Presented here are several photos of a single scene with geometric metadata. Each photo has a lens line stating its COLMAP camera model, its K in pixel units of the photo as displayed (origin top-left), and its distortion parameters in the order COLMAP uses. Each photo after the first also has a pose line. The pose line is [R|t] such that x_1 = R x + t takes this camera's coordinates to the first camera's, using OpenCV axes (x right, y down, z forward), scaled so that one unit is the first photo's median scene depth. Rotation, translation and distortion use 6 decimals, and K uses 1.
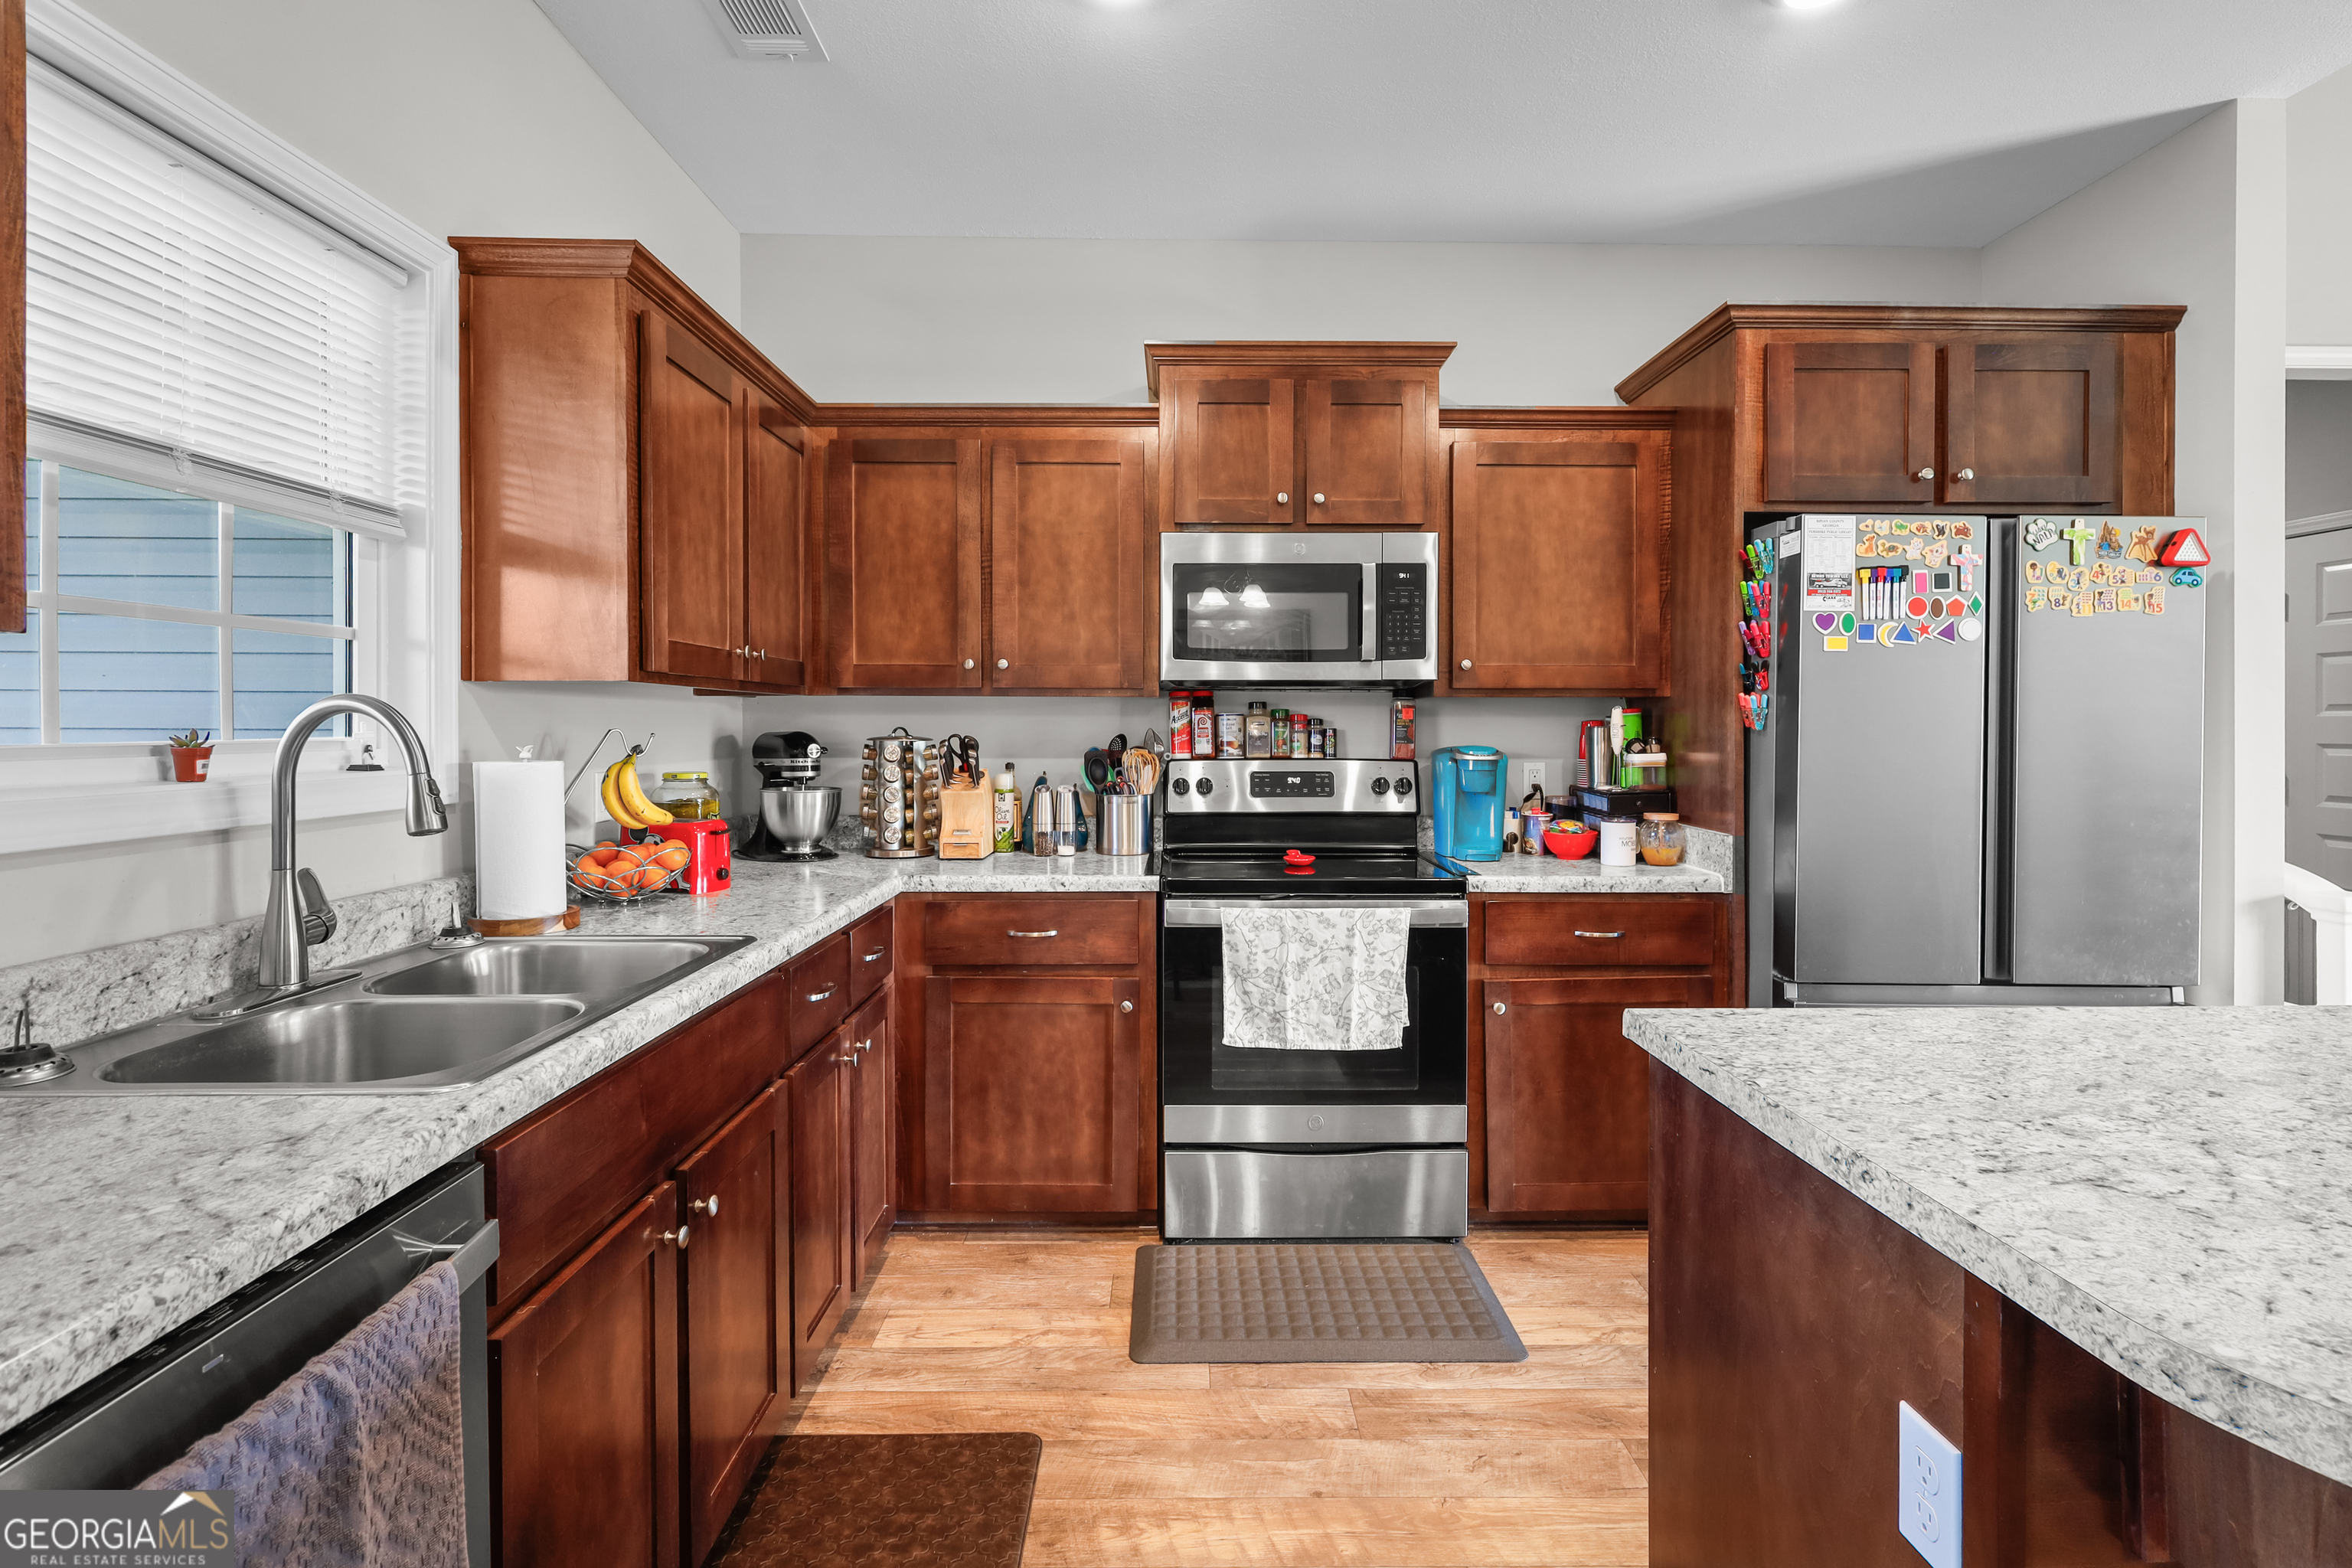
lens RADIAL K [[1111.5, 0, 1185.2], [0, 1111.5, 733.0], [0, 0, 1]] dist [-0.002705, -0.000053]
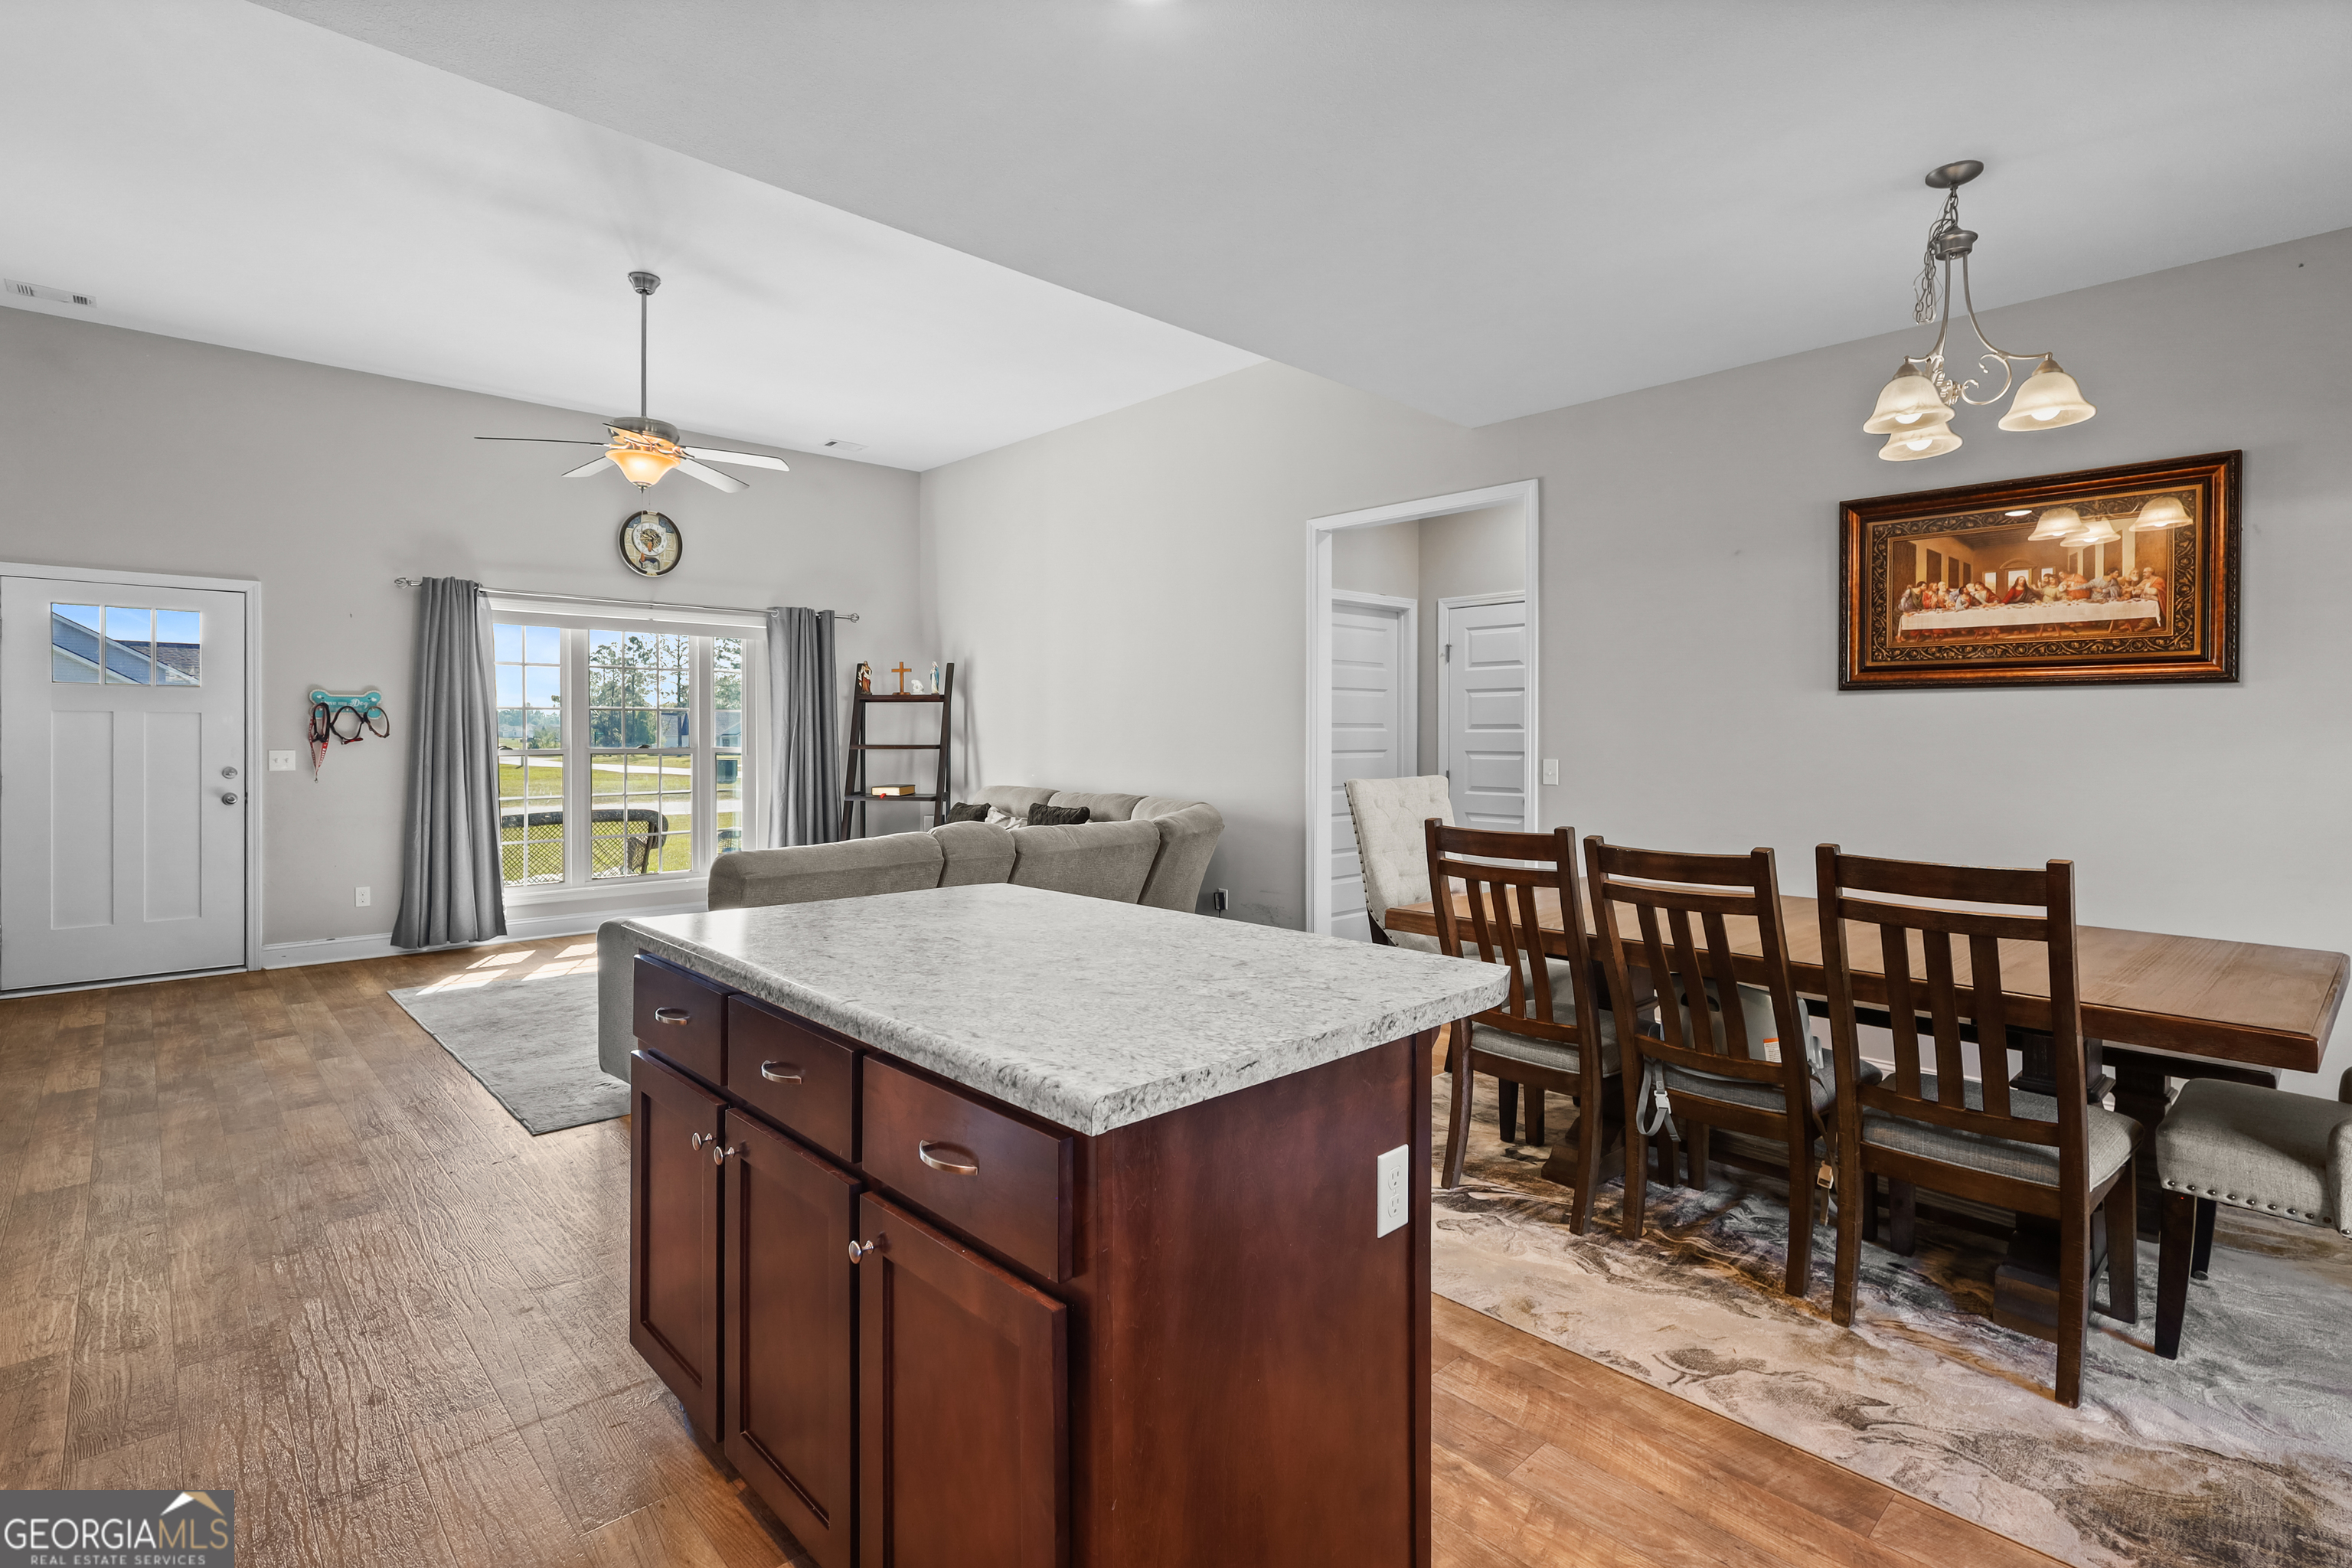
lens RADIAL K [[1112.3, 0, 1195.7], [0, 1112.3, 739.3], [0, 0, 1]] dist [0.000391, 0.000658]
pose [[-0.683763, -0.004799, 0.729688, -0.124537], [0.003911, 0.999940, 0.010241, -0.009314], [-0.729694, 0.009856, -0.683703, 0.804308]]
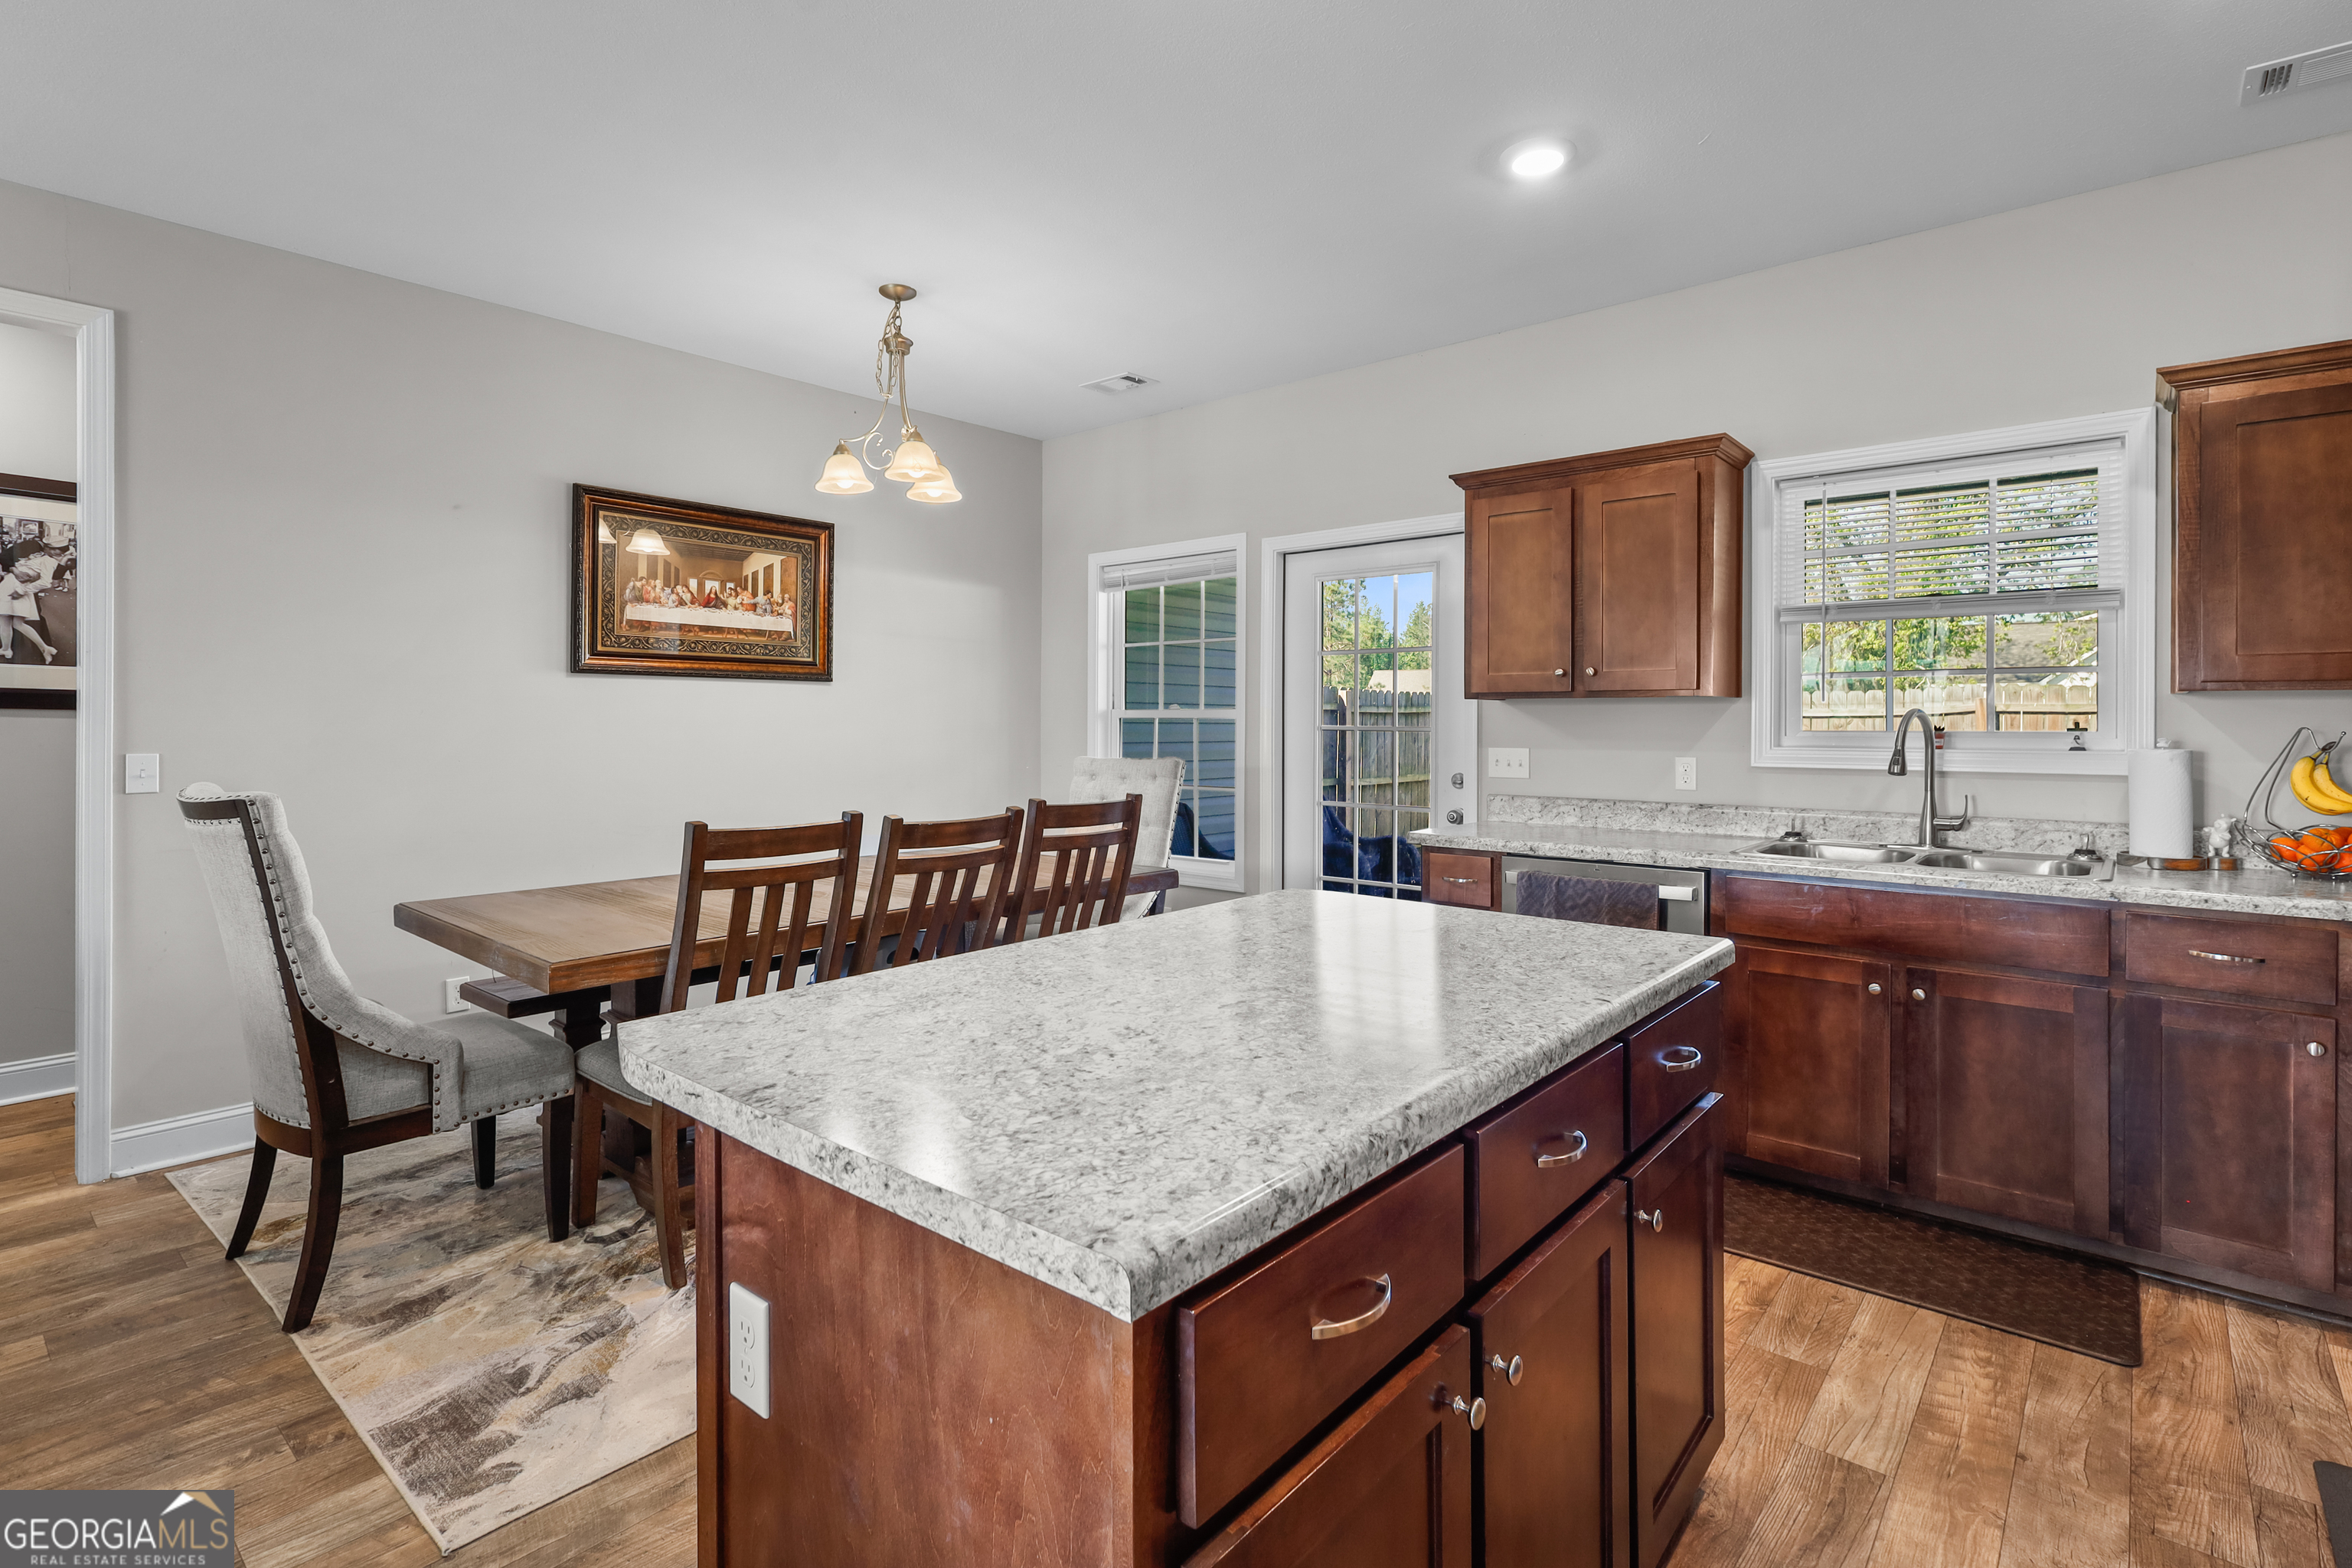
lens RADIAL K [[1121.0, 0, 1172.6], [0, 1121.0, 724.4], [0, 0, 1]] dist [0.000571, 0.000867]
pose [[-0.663490, -0.000165, -0.748186, 0.978829], [-0.008915, 0.999931, 0.007686, -0.005509], [0.748132, 0.011770, -0.663445, 0.740972]]
